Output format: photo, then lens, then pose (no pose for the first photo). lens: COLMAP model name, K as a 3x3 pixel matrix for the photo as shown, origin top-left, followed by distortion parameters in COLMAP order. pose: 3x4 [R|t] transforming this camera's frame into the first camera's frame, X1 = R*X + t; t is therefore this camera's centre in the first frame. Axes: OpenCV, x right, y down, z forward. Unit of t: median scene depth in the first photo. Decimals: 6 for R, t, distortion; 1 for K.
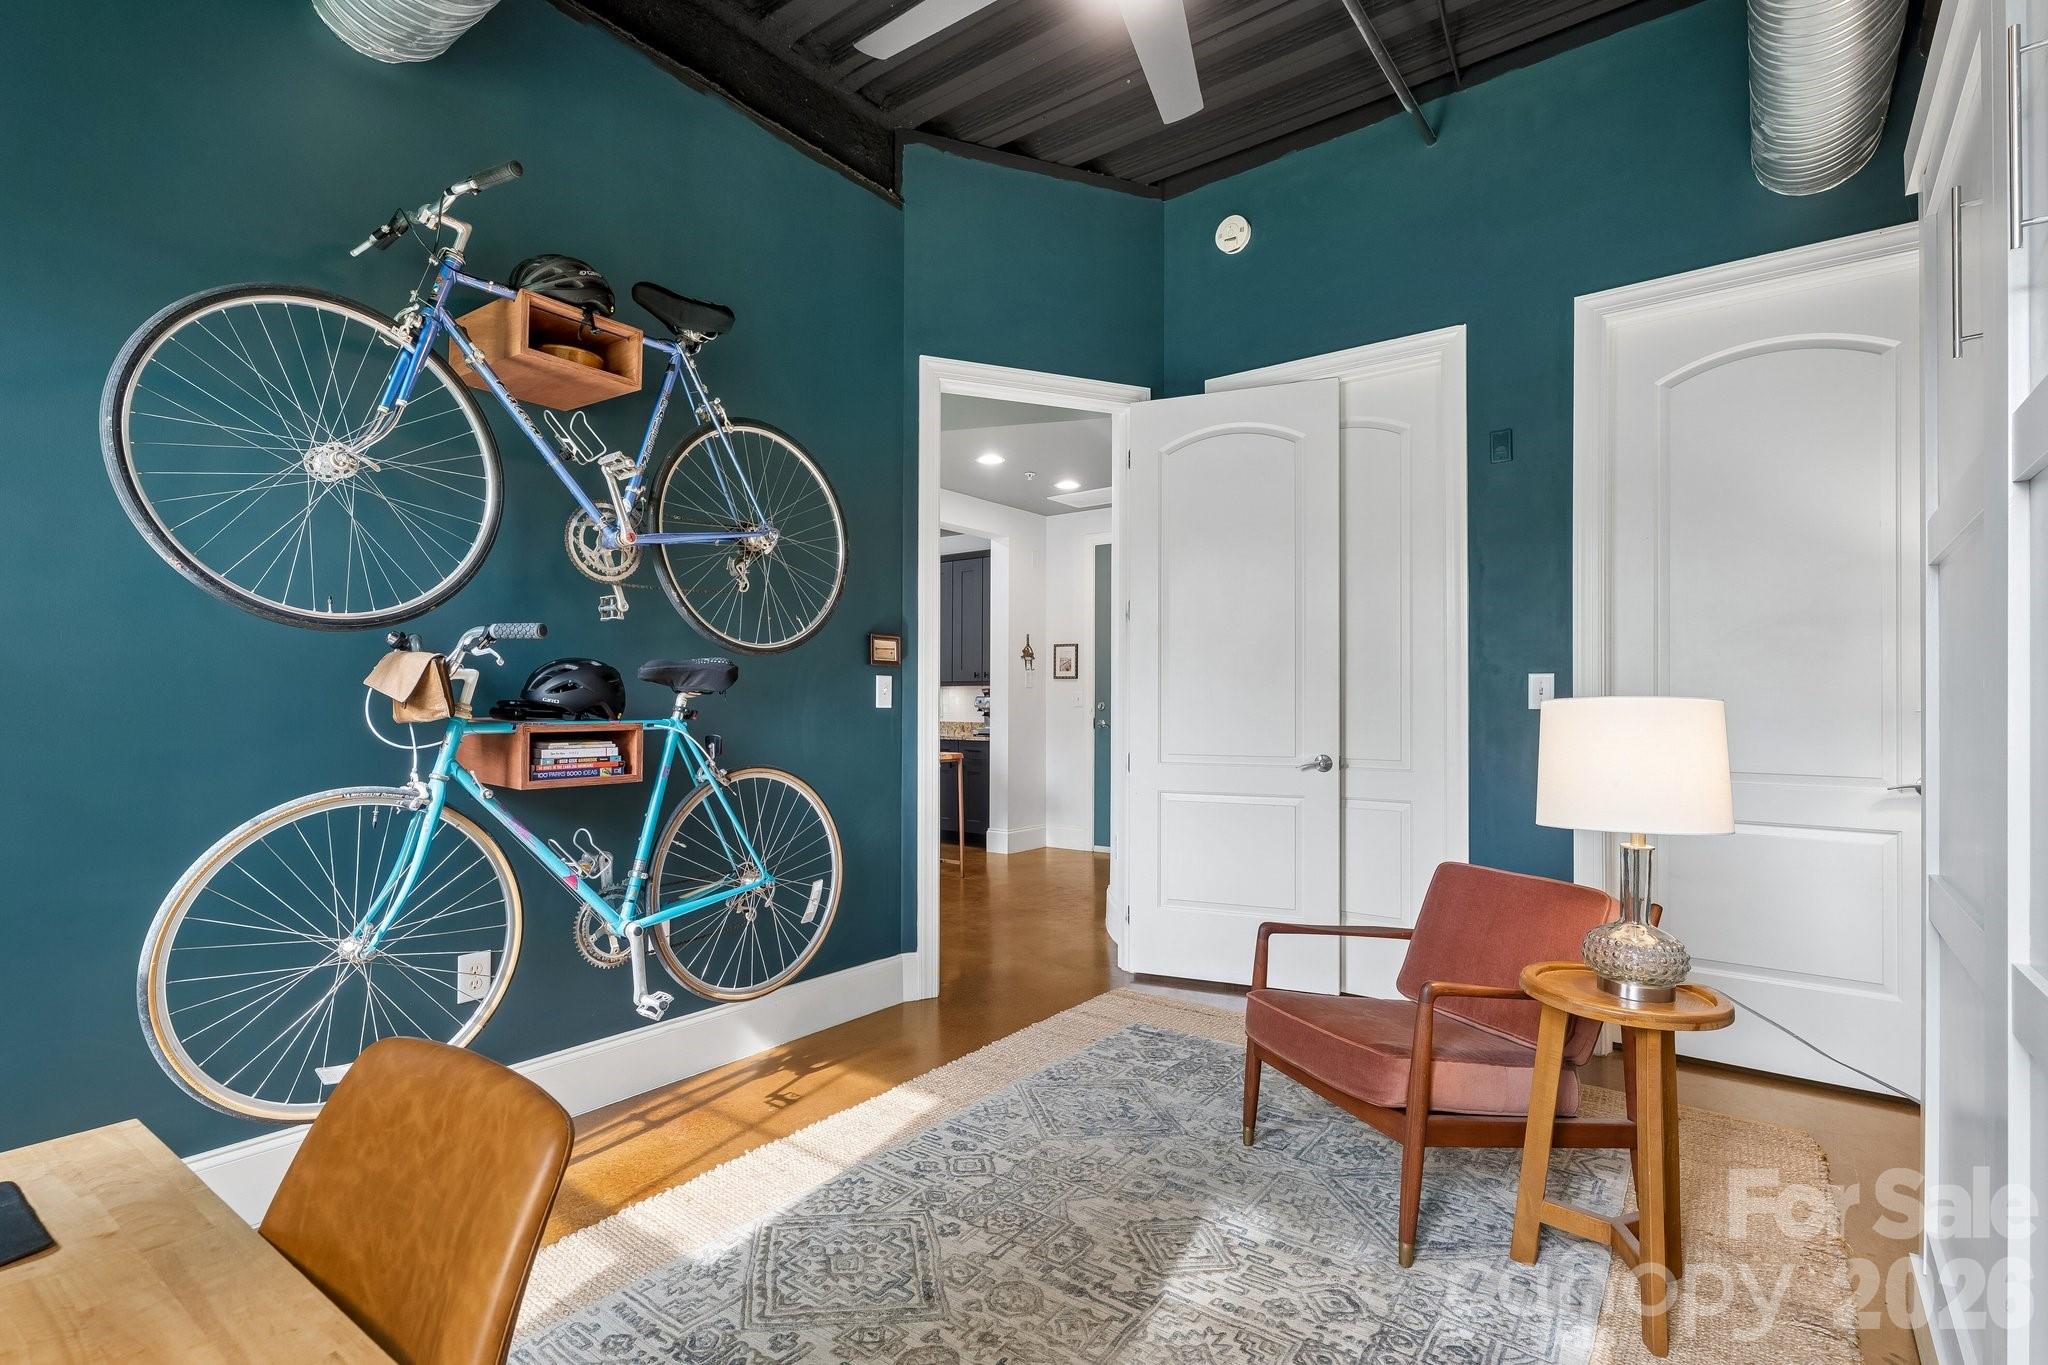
lens RADIAL K [[953.1, 0, 1037.9], [0, 953.1, 688.5], [0, 0, 1]] dist [0.007233, -0.001662]
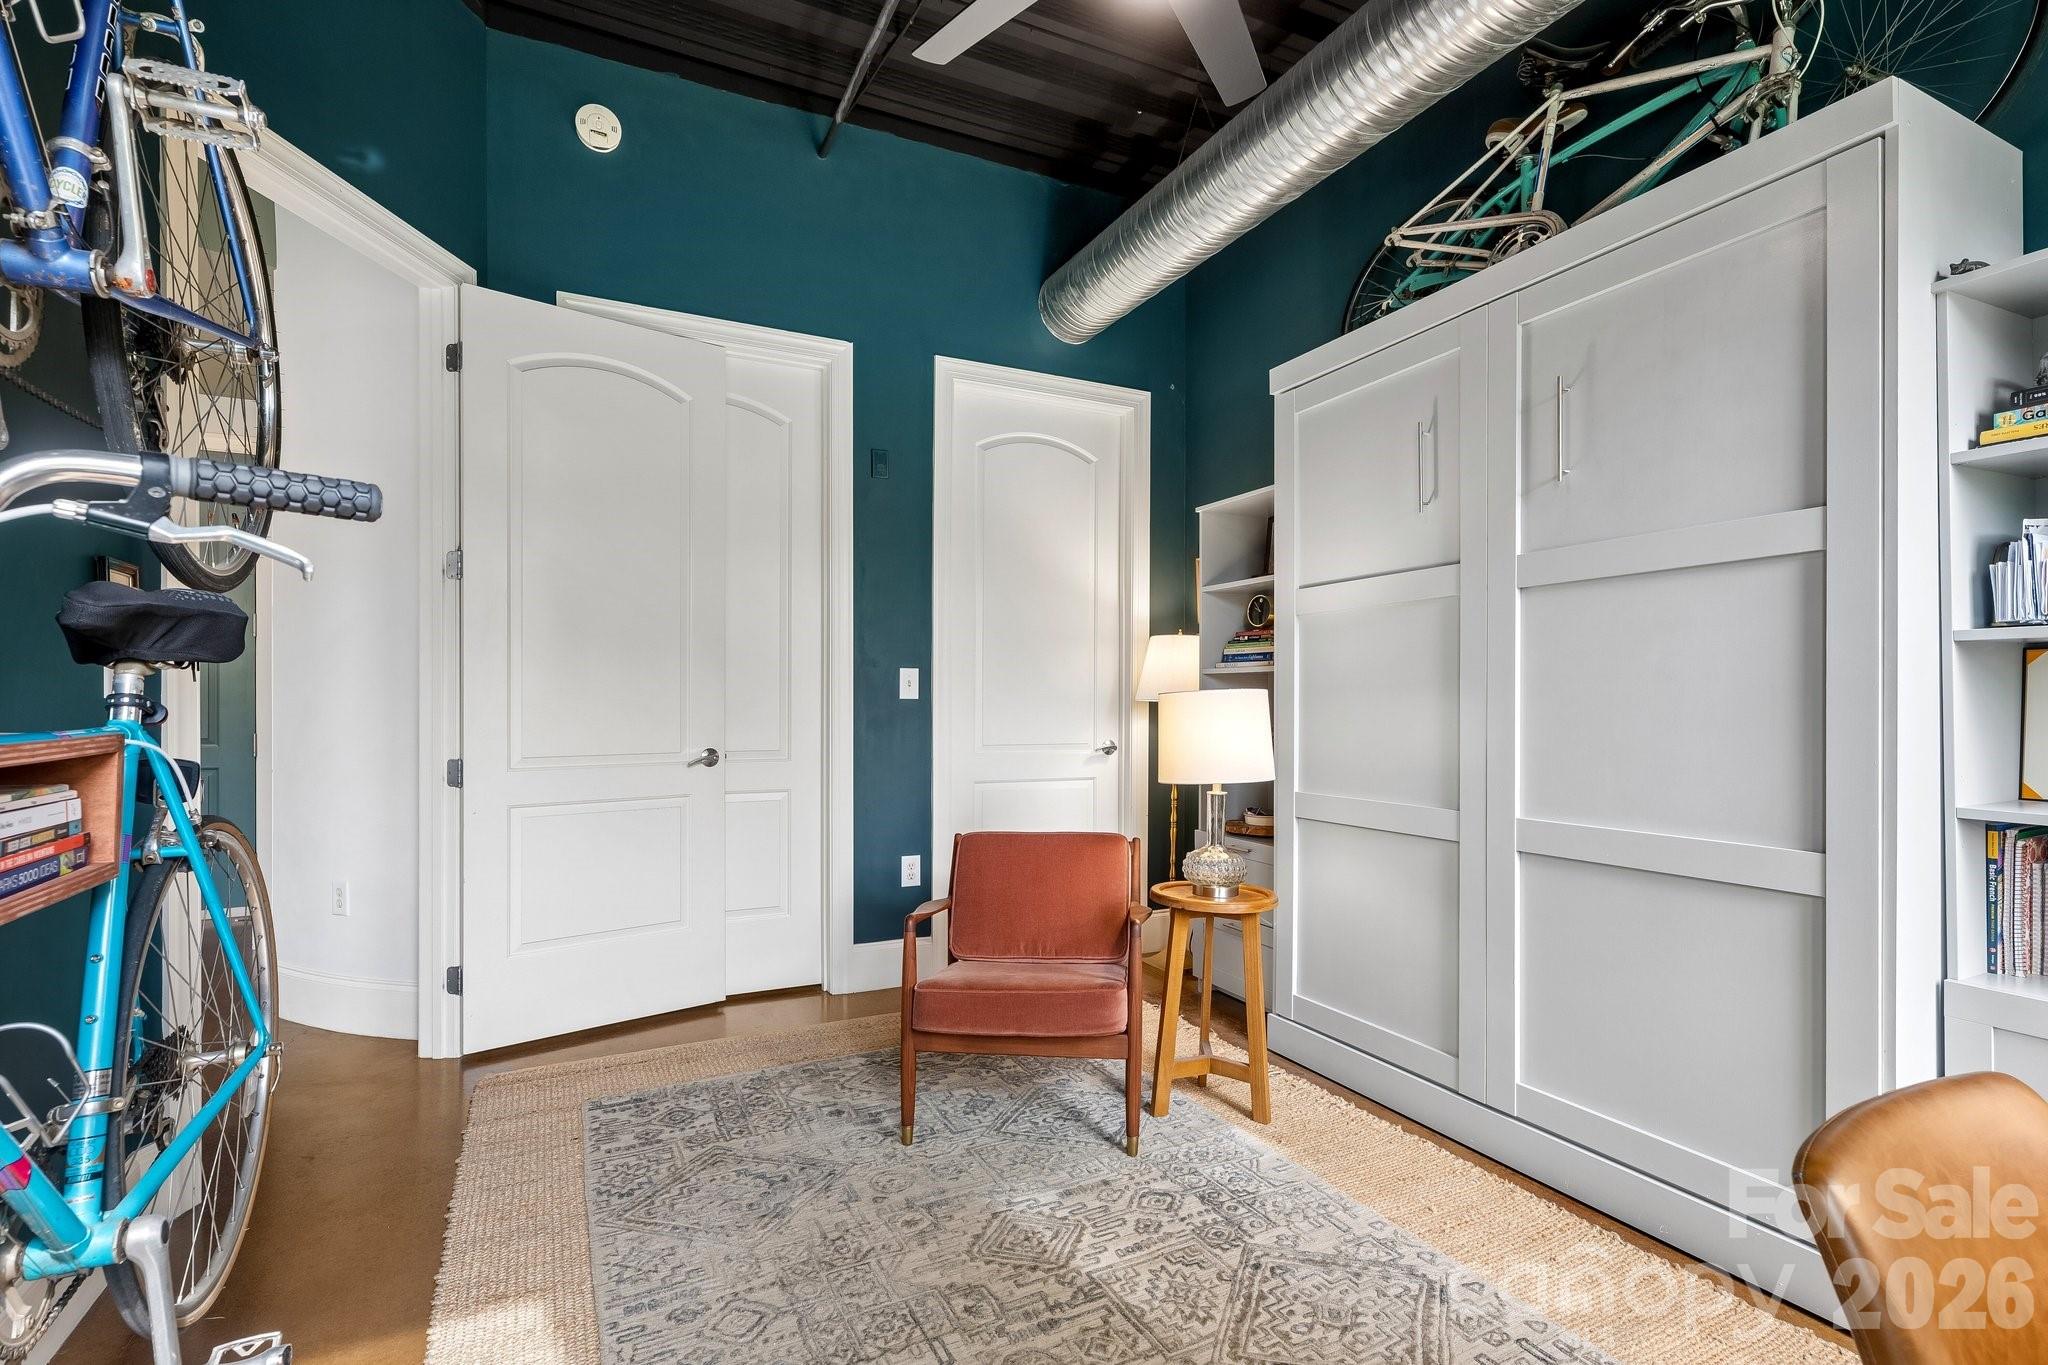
lens RADIAL K [[953.1, 0, 1035.3], [0, 953.1, 692.5], [0, 0, 1]] dist [0.007233, -0.001662]
pose [[0.450379, 0.002484, 0.892834, -0.461759], [-0.016163, 0.999855, 0.005372, 0.006158], [-0.892691, -0.016851, 0.450353, 0.349637]]
